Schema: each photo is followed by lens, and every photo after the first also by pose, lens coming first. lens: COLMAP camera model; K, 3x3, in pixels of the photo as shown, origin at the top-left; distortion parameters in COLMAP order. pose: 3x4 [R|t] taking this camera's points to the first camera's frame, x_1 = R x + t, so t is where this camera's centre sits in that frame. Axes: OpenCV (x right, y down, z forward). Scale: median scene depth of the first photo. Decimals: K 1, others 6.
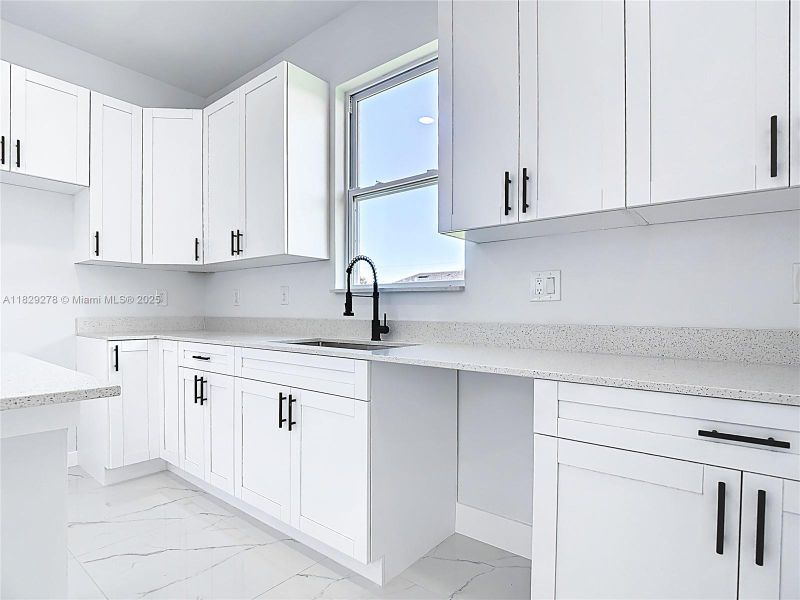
lens RADIAL K [[428.1, 0, 400.1], [0, 428.1, 314.6], [0, 0, 1]] dist [-0.003697, -0.016798]
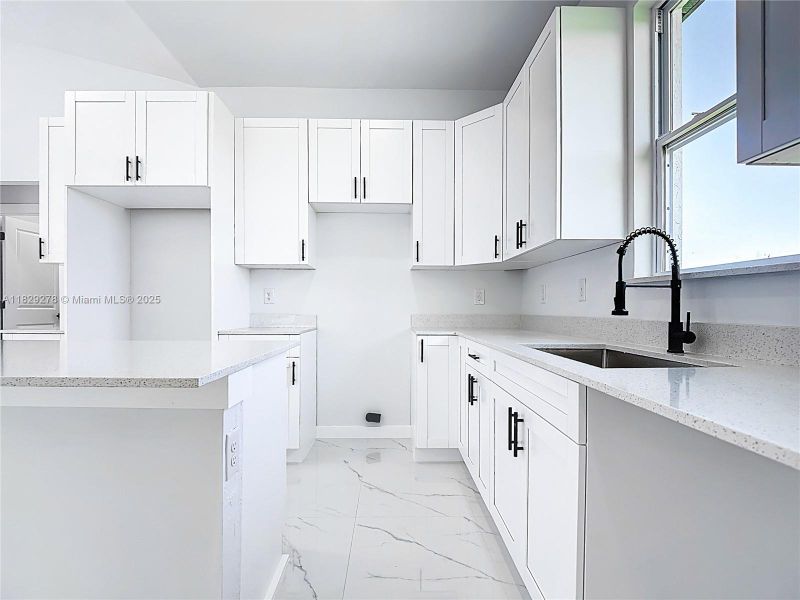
lens RADIAL K [[428.1, 0, 398.7], [0, 428.1, 311.5], [0, 0, 1]] dist [-0.003697, -0.016798]
pose [[0.630450, 0.001927, -0.776228, 0.169589], [-0.003185, 0.999995, -0.000104, -0.002123], [0.776224, 0.002538, 0.630453, 0.232286]]
